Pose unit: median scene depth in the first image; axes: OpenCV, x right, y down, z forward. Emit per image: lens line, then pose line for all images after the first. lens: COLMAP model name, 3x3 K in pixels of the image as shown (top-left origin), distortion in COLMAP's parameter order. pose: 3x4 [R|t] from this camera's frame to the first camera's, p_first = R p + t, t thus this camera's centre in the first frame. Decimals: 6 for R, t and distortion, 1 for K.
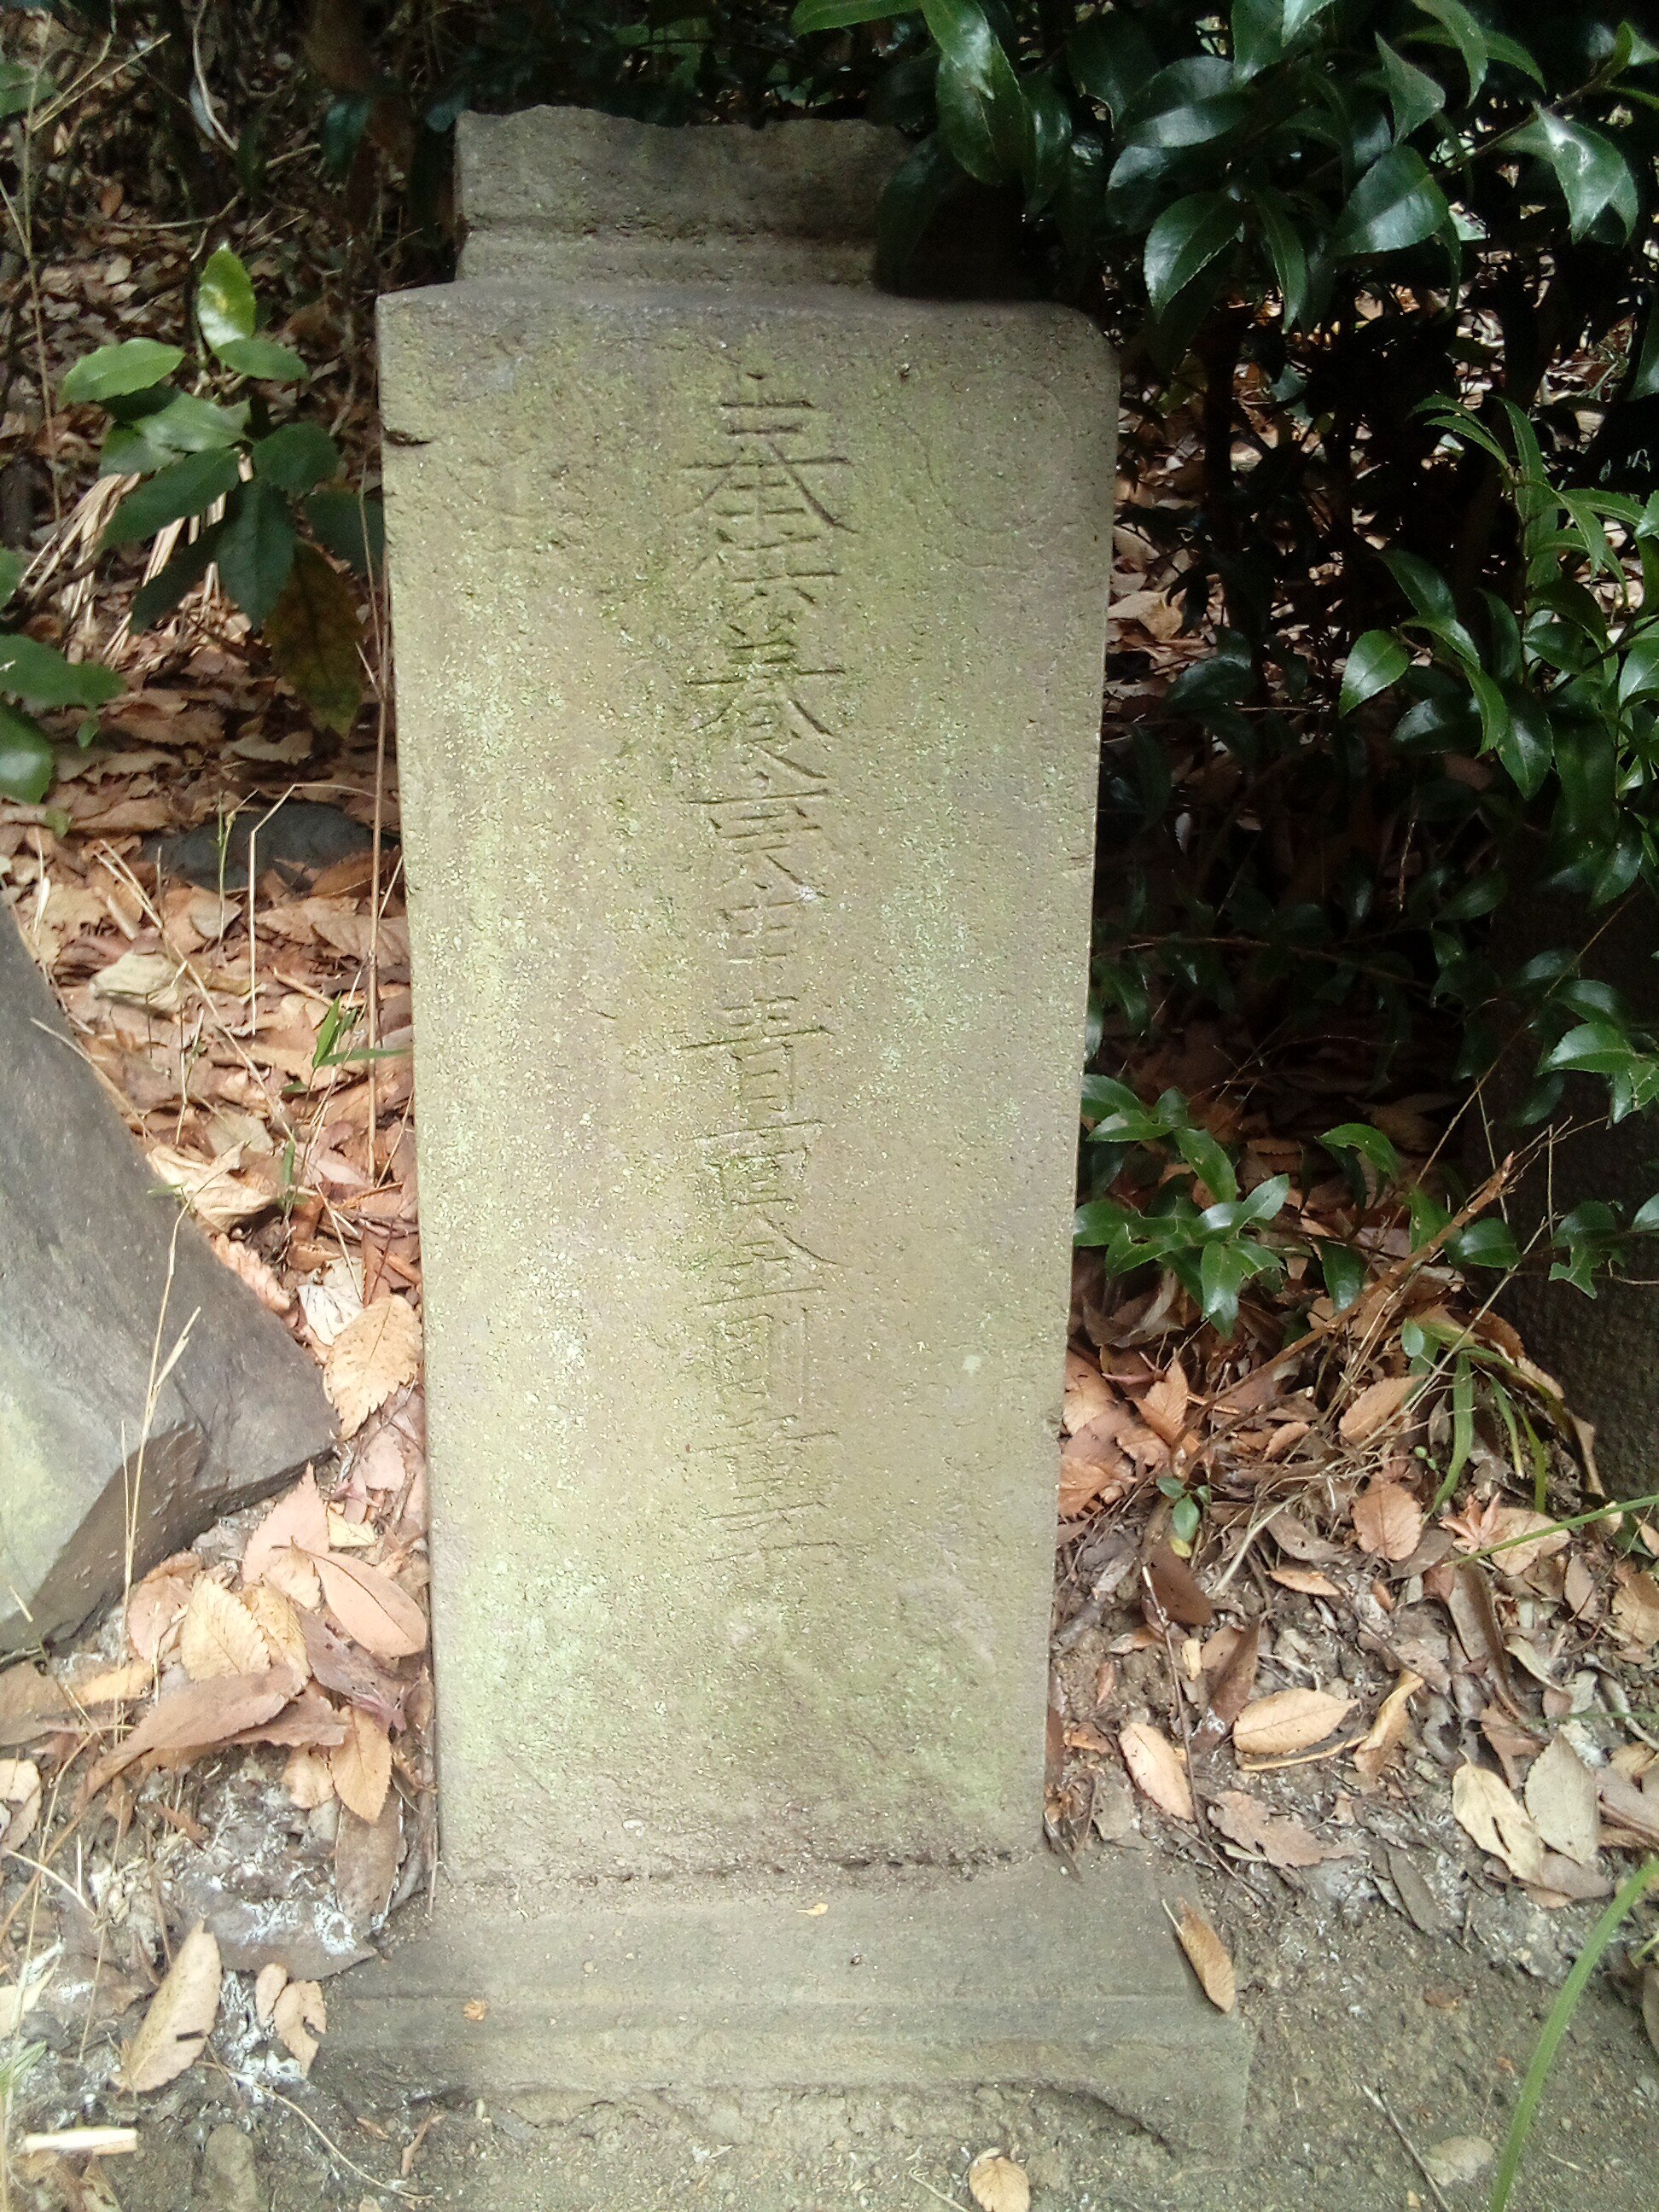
lens RADIAL K [[1752.4, 0, 829.5], [0, 1752.4, 1106.0], [0, 0, 1]] dist [0.040592, -0.112050]
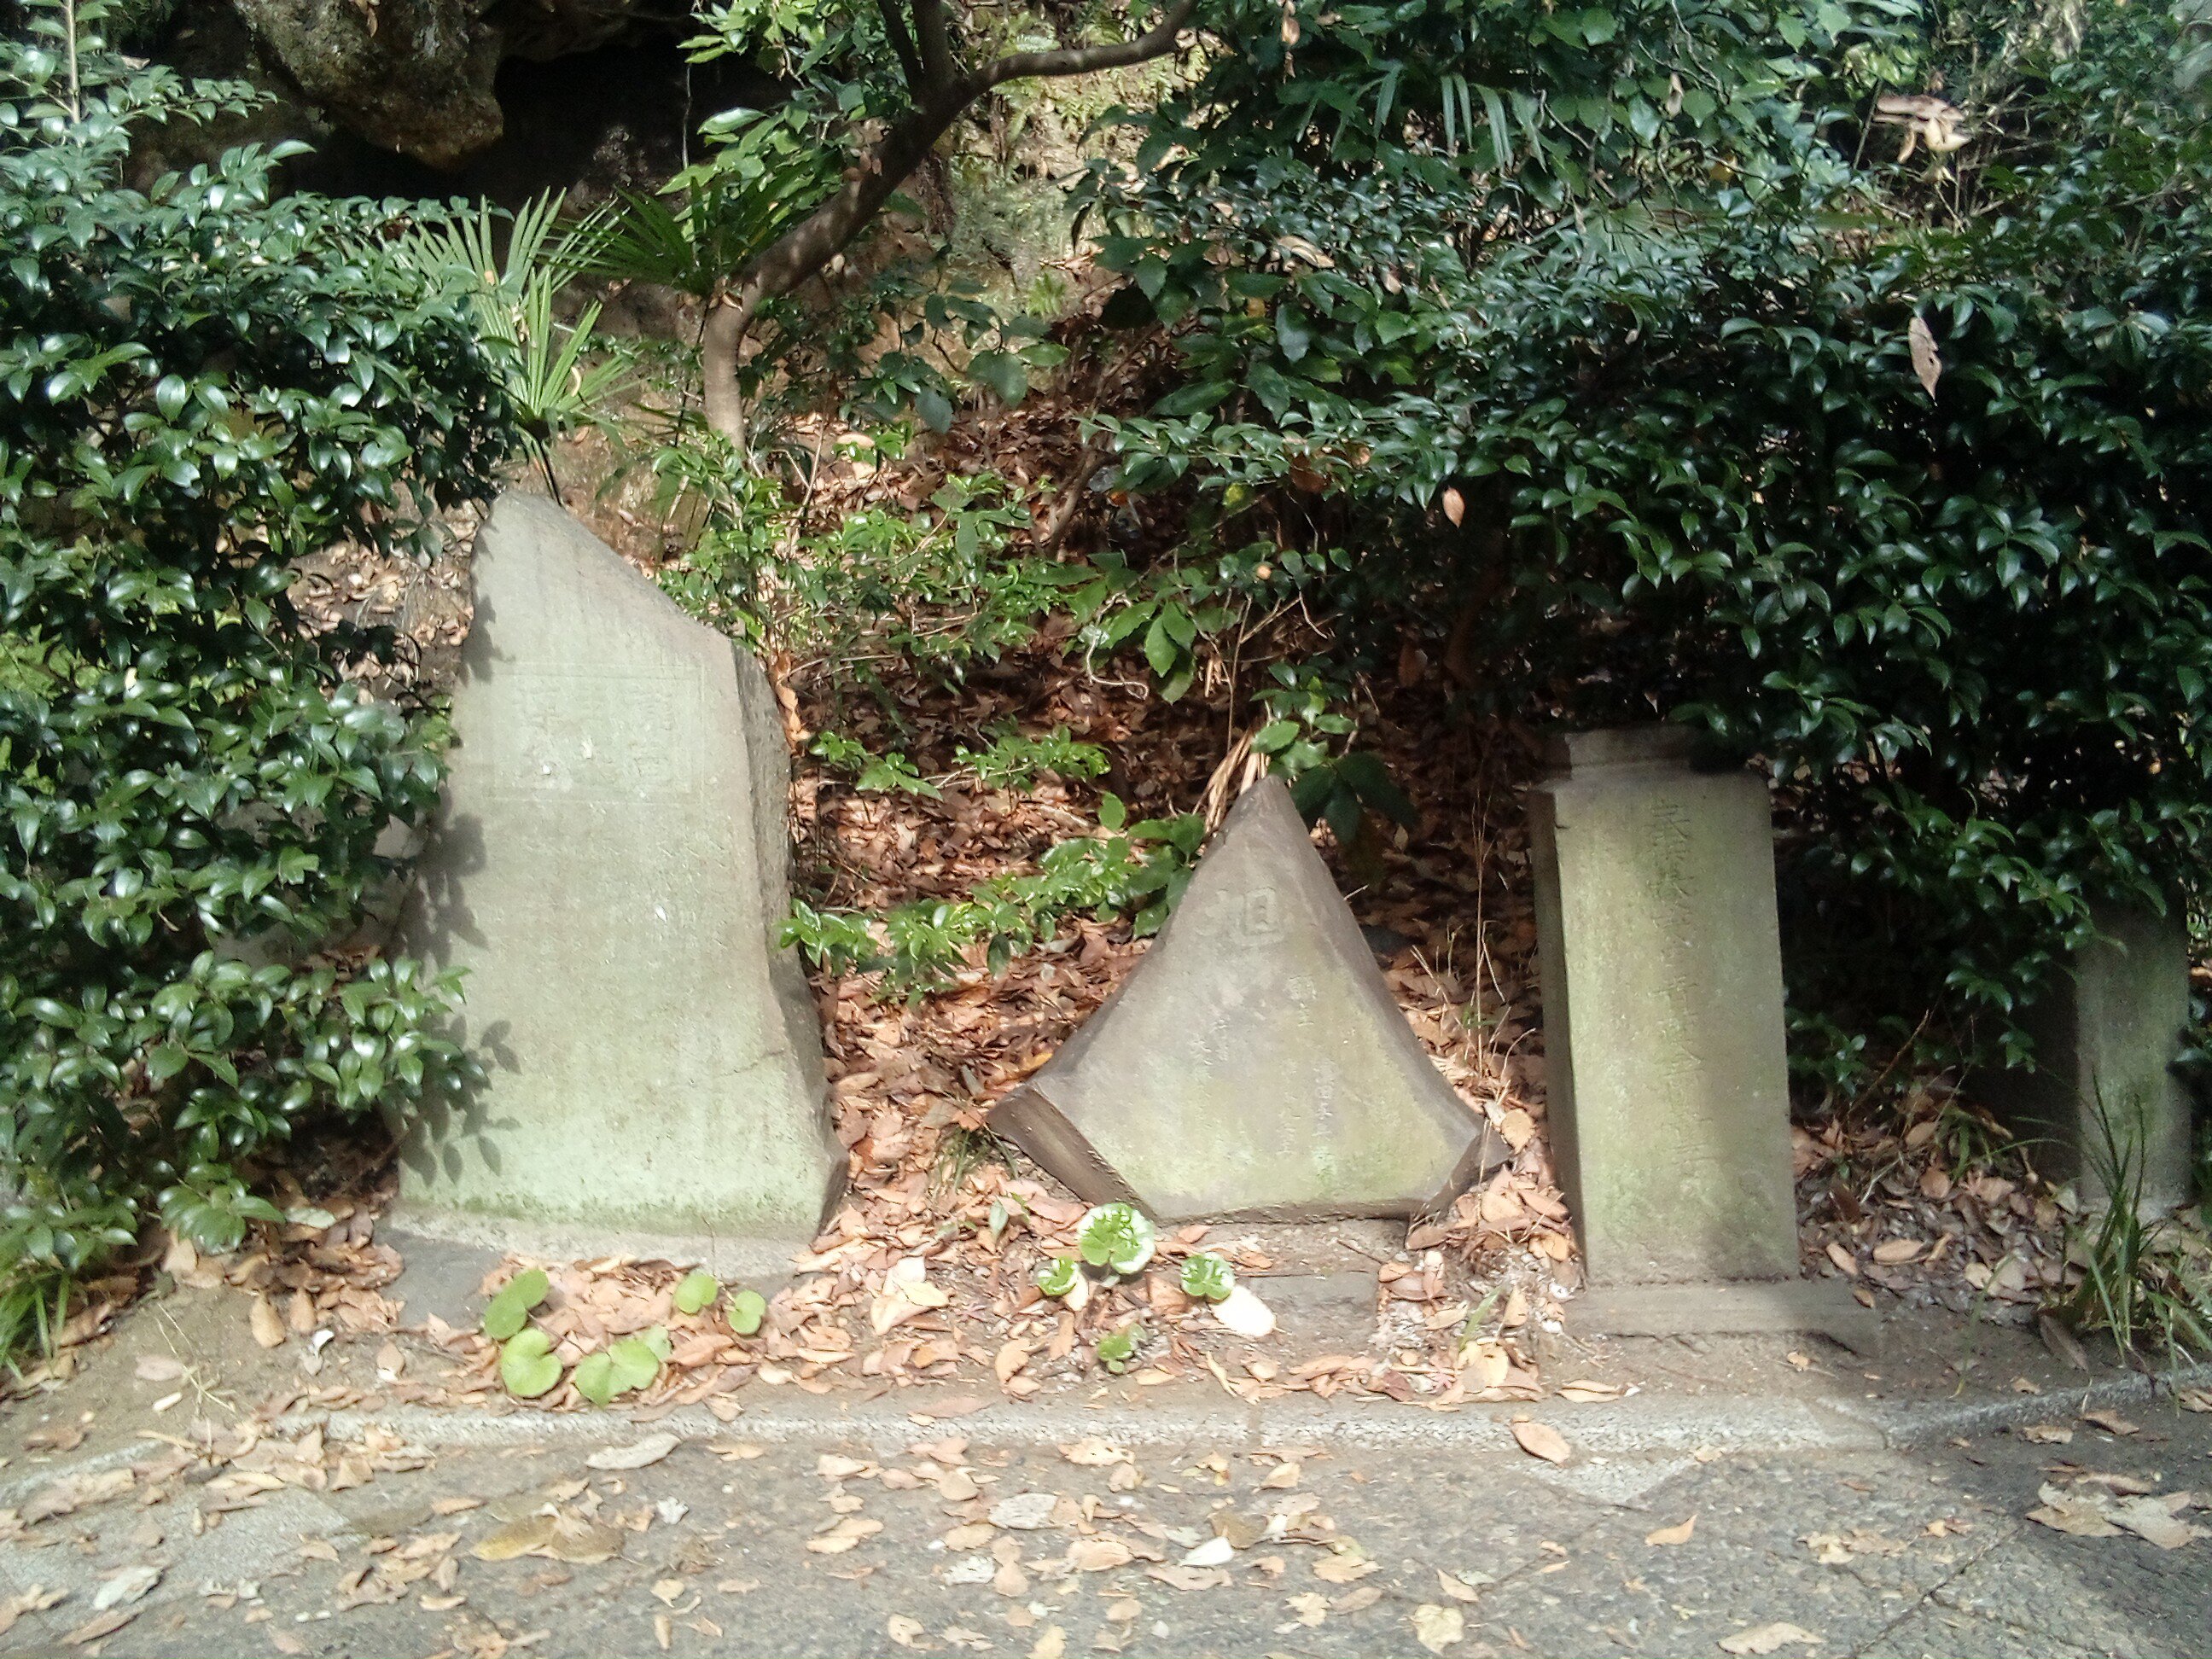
lens RADIAL K [[1752.4, 0, 1106.0], [0, 1752.4, 829.5], [0, 0, 1]] dist [0.040592, -0.112050]
pose [[0.974196, -0.083293, -0.209773, -0.275767], [0.036279, 0.975117, -0.218700, 0.265413], [0.222769, 0.205447, 0.952977, -1.834427]]
